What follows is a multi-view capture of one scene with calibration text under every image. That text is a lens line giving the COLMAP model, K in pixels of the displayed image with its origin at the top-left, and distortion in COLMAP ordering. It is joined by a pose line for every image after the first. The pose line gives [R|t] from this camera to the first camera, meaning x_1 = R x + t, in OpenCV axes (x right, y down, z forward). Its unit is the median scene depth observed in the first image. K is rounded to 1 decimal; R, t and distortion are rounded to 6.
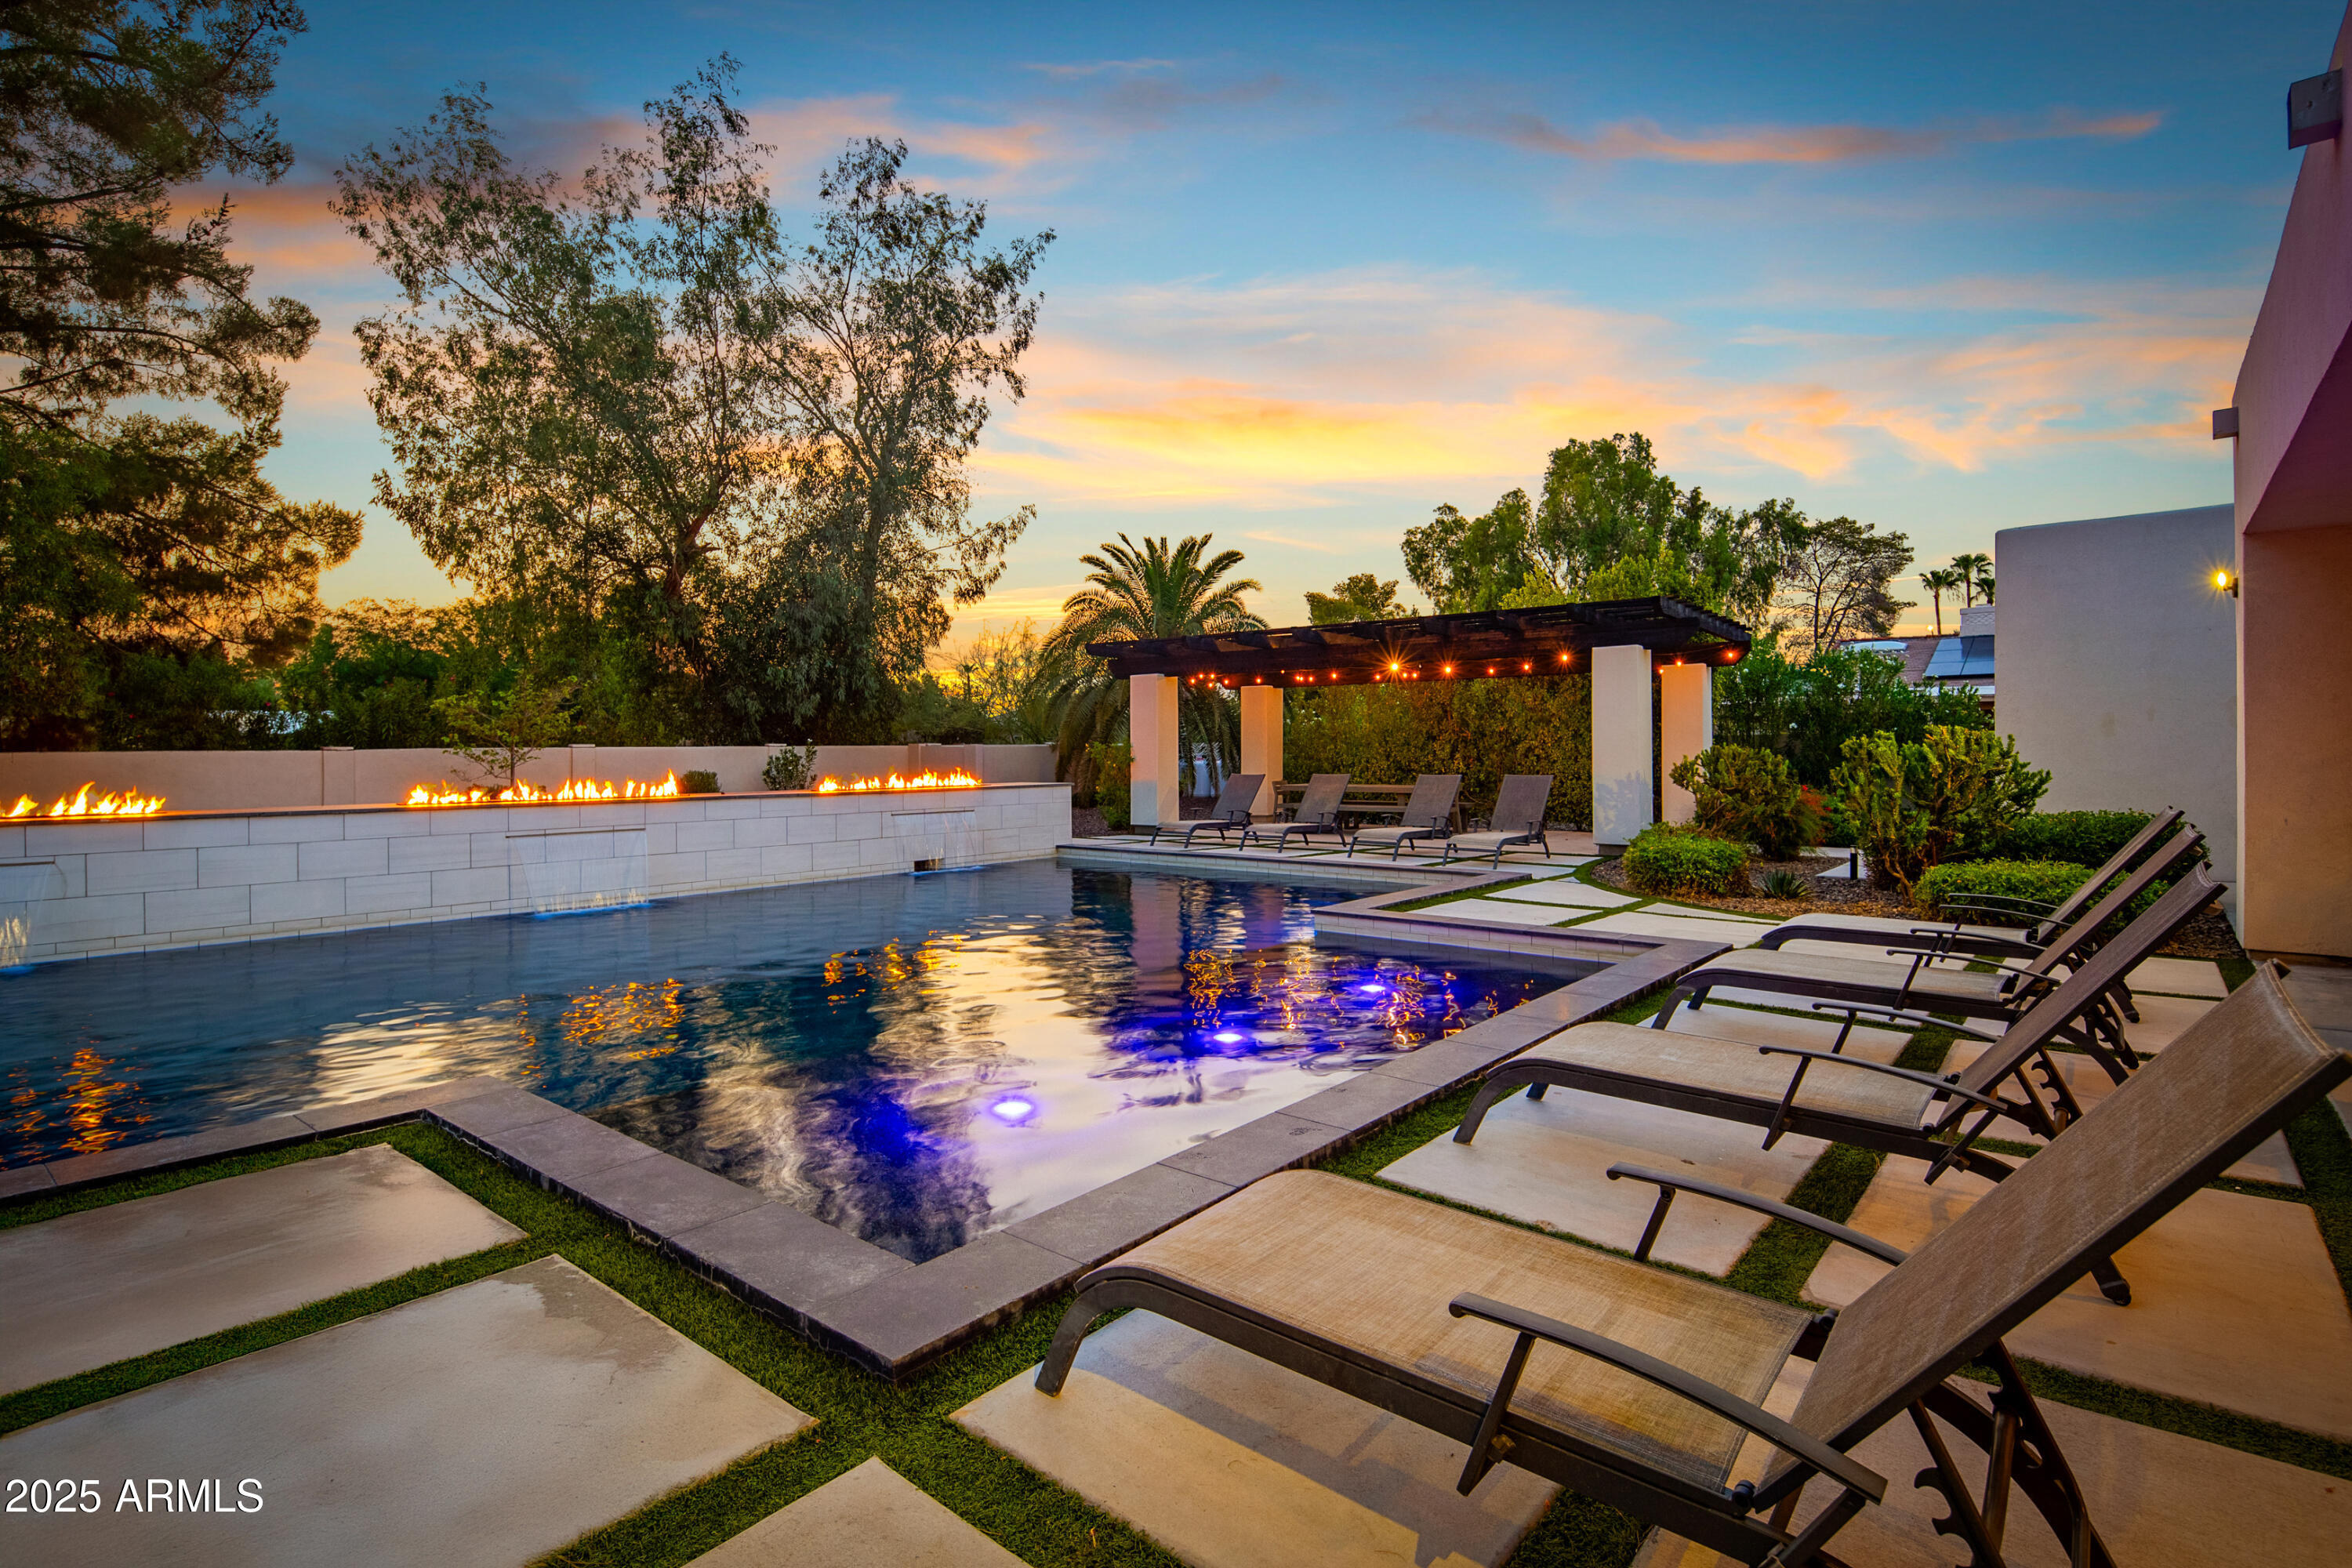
lens RADIAL K [[1132.1, 0, 1171.8], [0, 1132.1, 762.8], [0, 0, 1]] dist [0.001363, -0.001317]
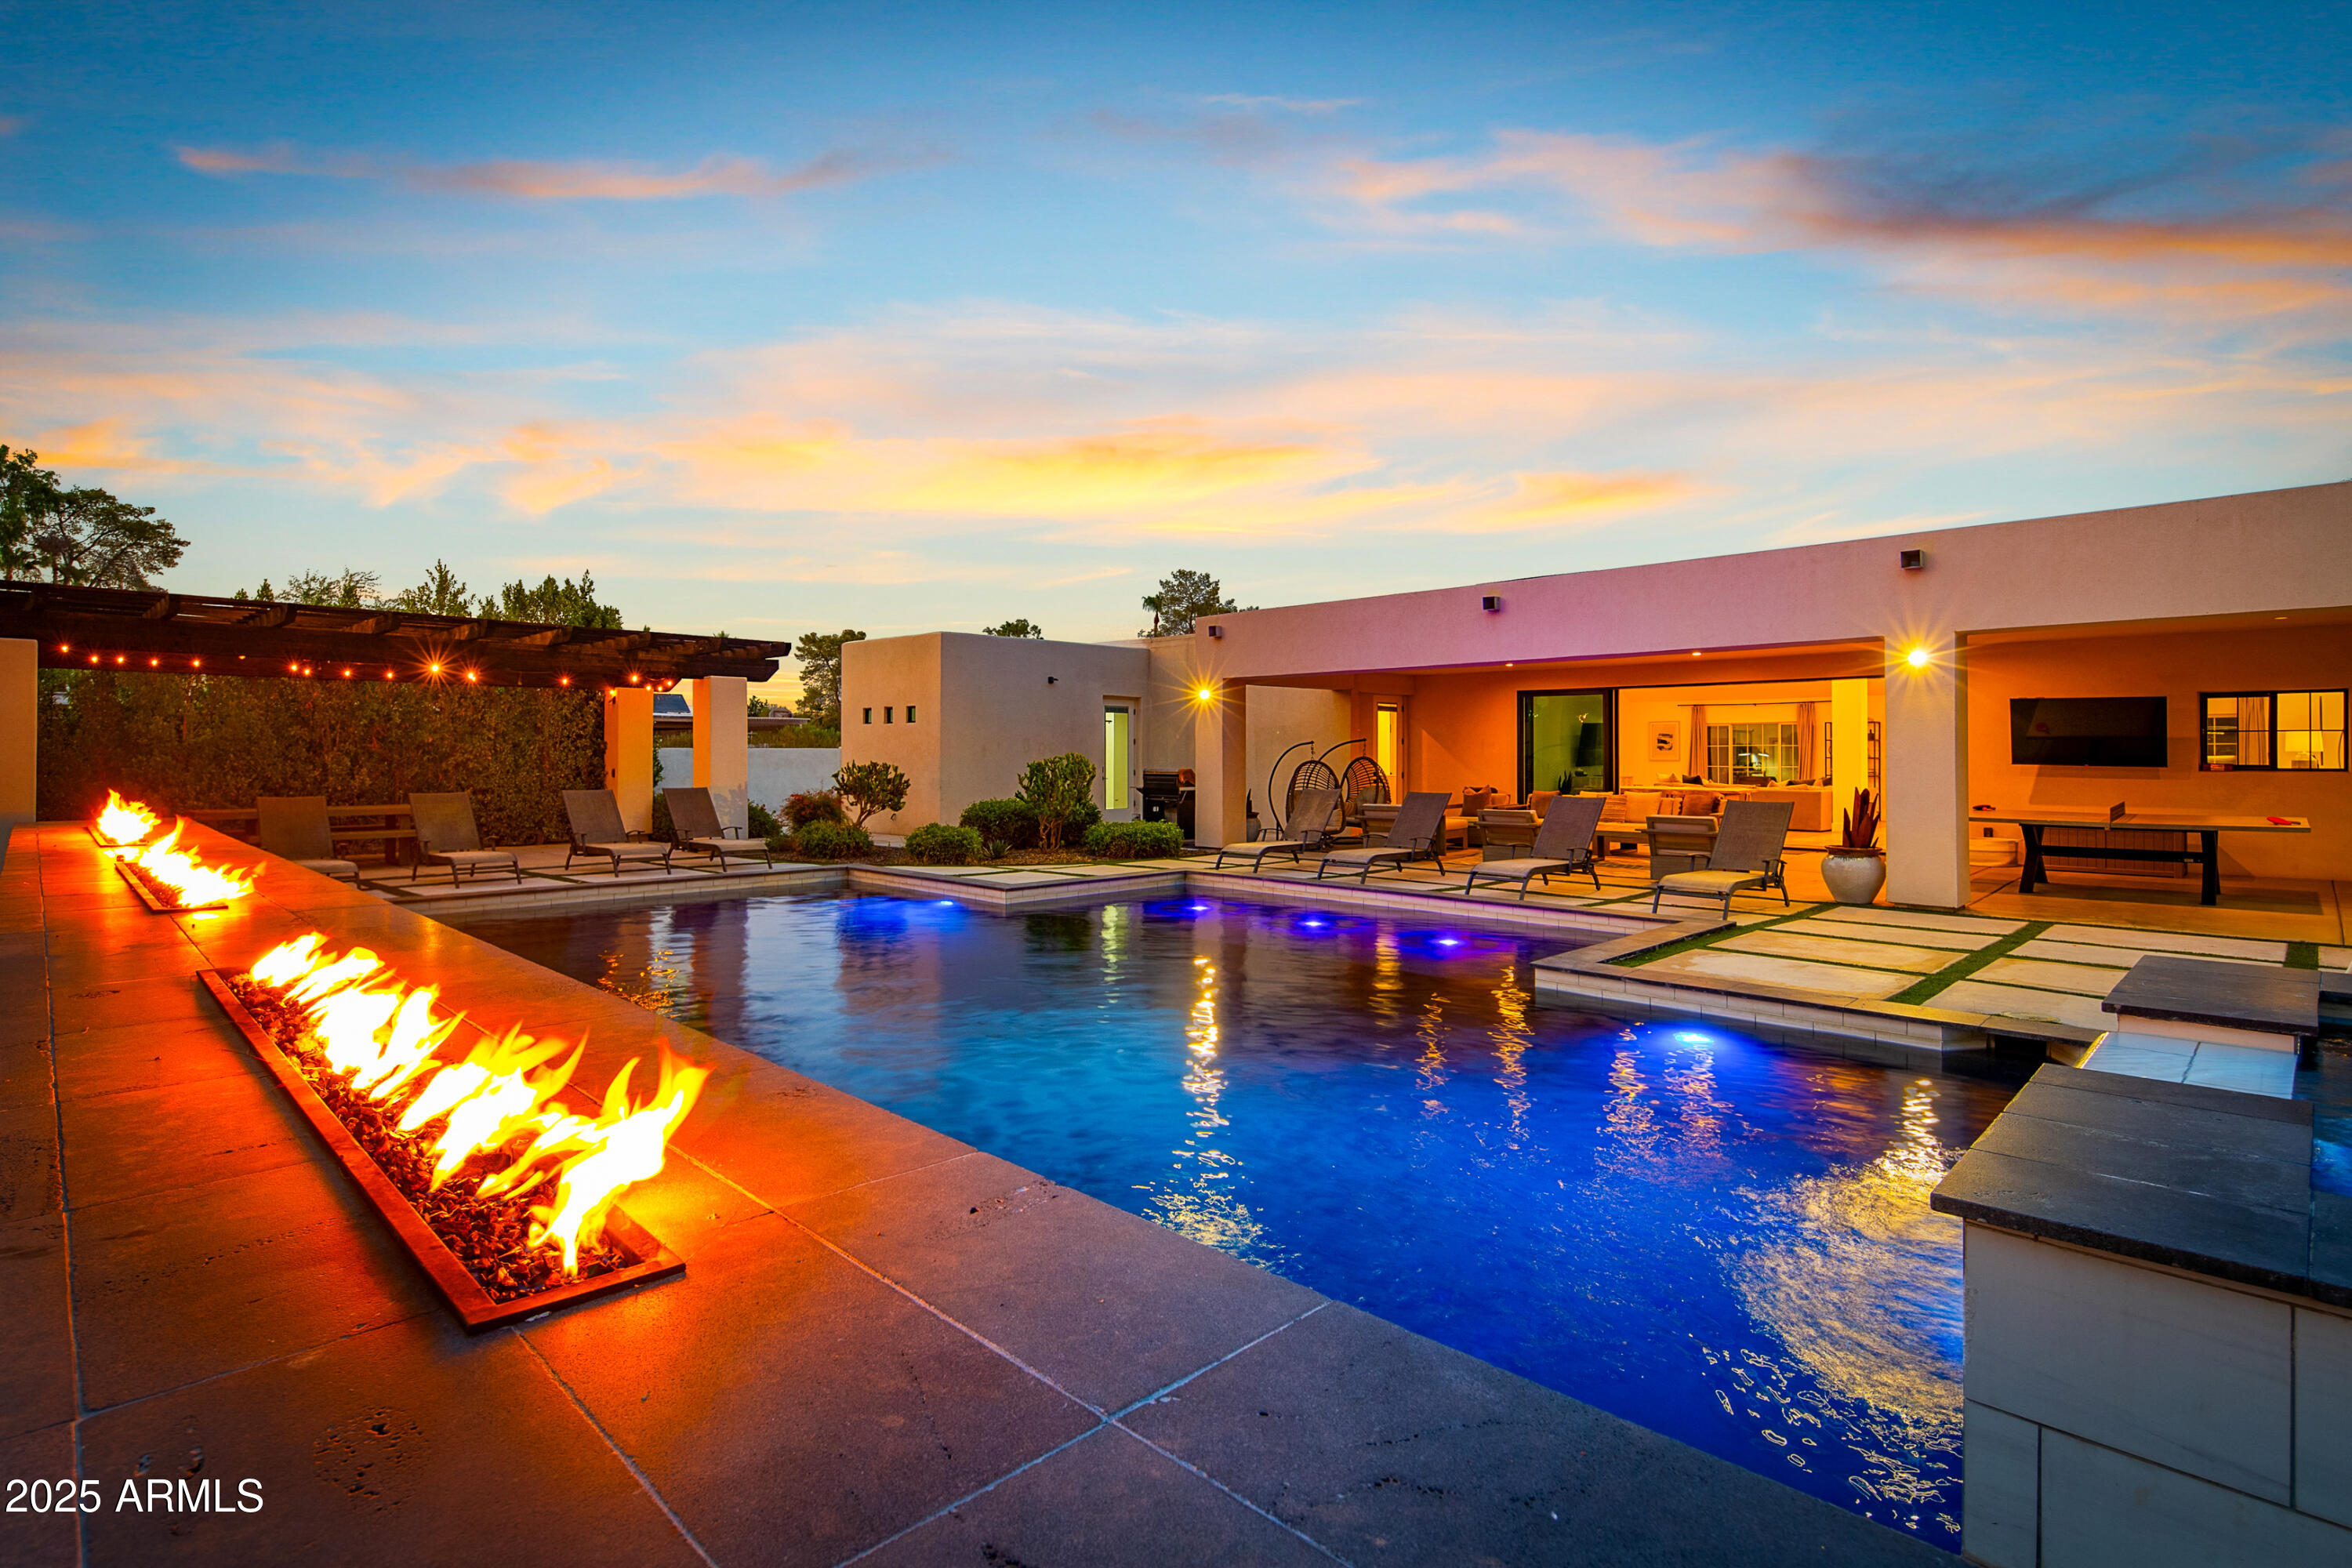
lens RADIAL K [[1147.9, 0, 1161.0], [0, 1147.9, 746.5], [0, 0, 1]] dist [-0.001266, -0.000634]
pose [[0.082338, 0.012803, 0.996522, -0.401587], [0.008222, 0.999875, -0.013525, -0.005366], [-0.996571, 0.009307, 0.082222, 0.241822]]
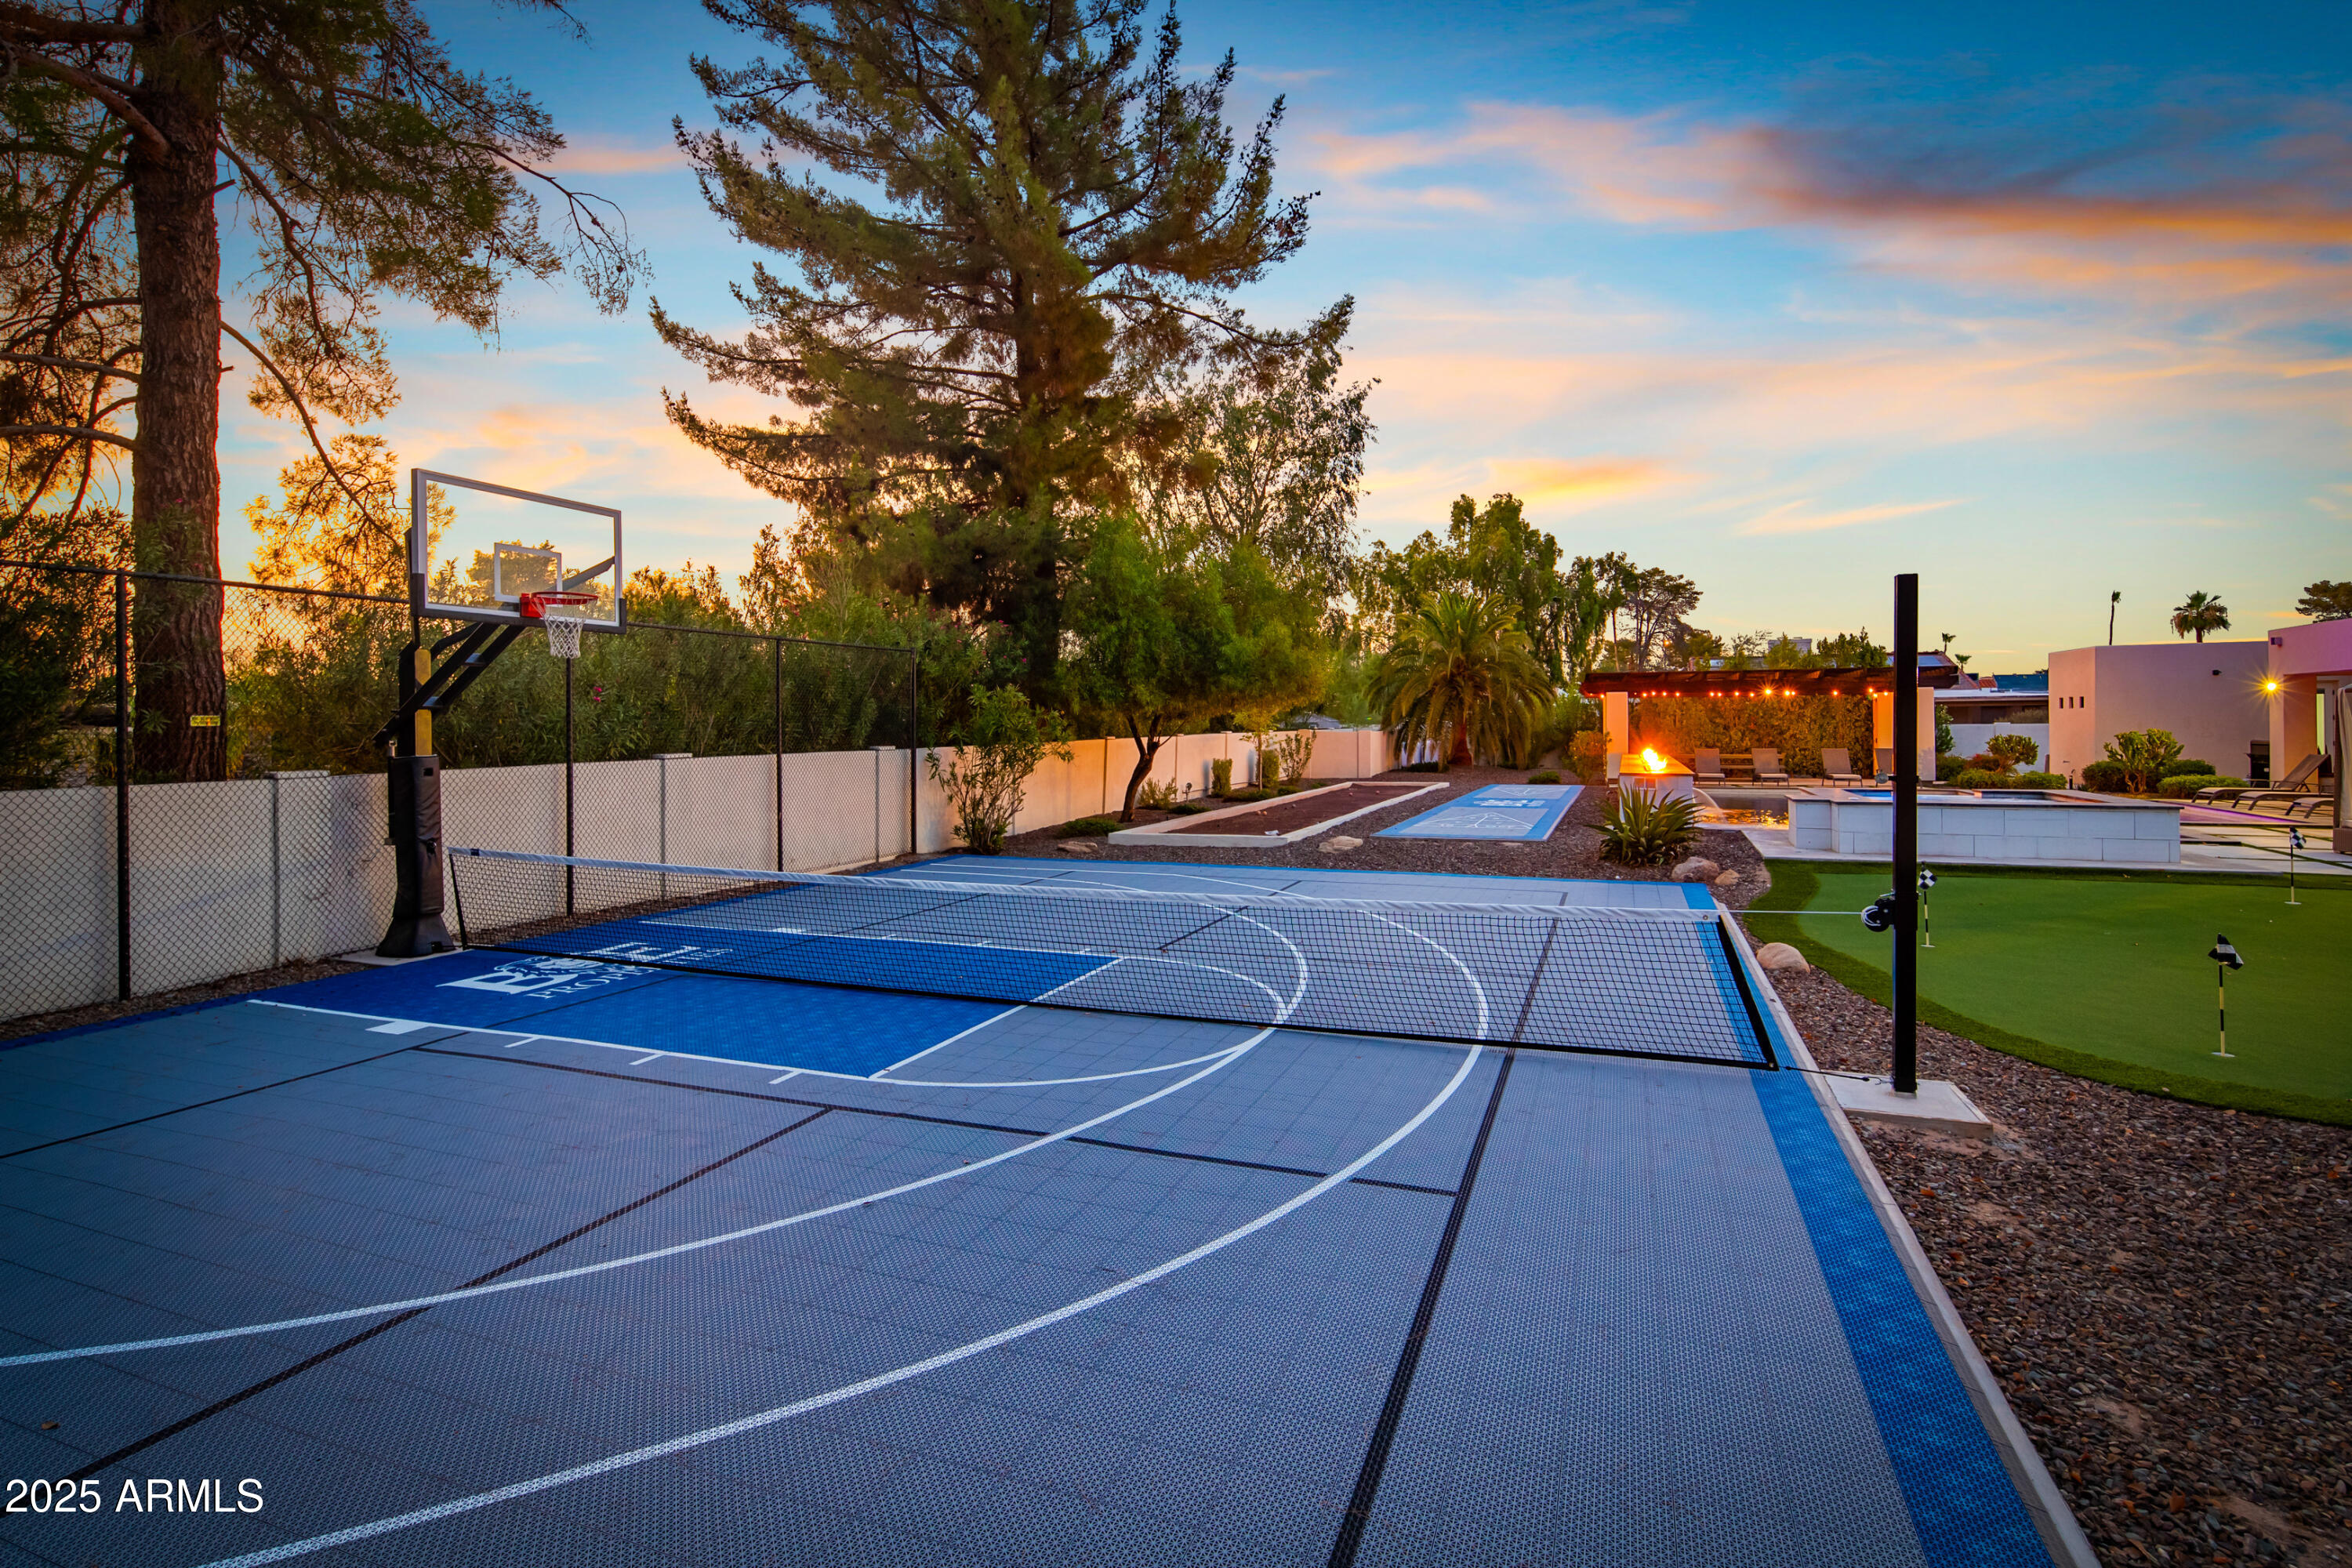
lens RADIAL K [[1140.0, 0, 1166.0], [0, 1140.0, 740.7], [0, 0, 1]] dist [-0.000194, -0.001883]
pose [[0.947150, -0.005017, 0.320752, -0.865868], [0.005621, 0.999984, -0.000958, -0.004403], [-0.320742, 0.002711, 0.947163, -0.298964]]
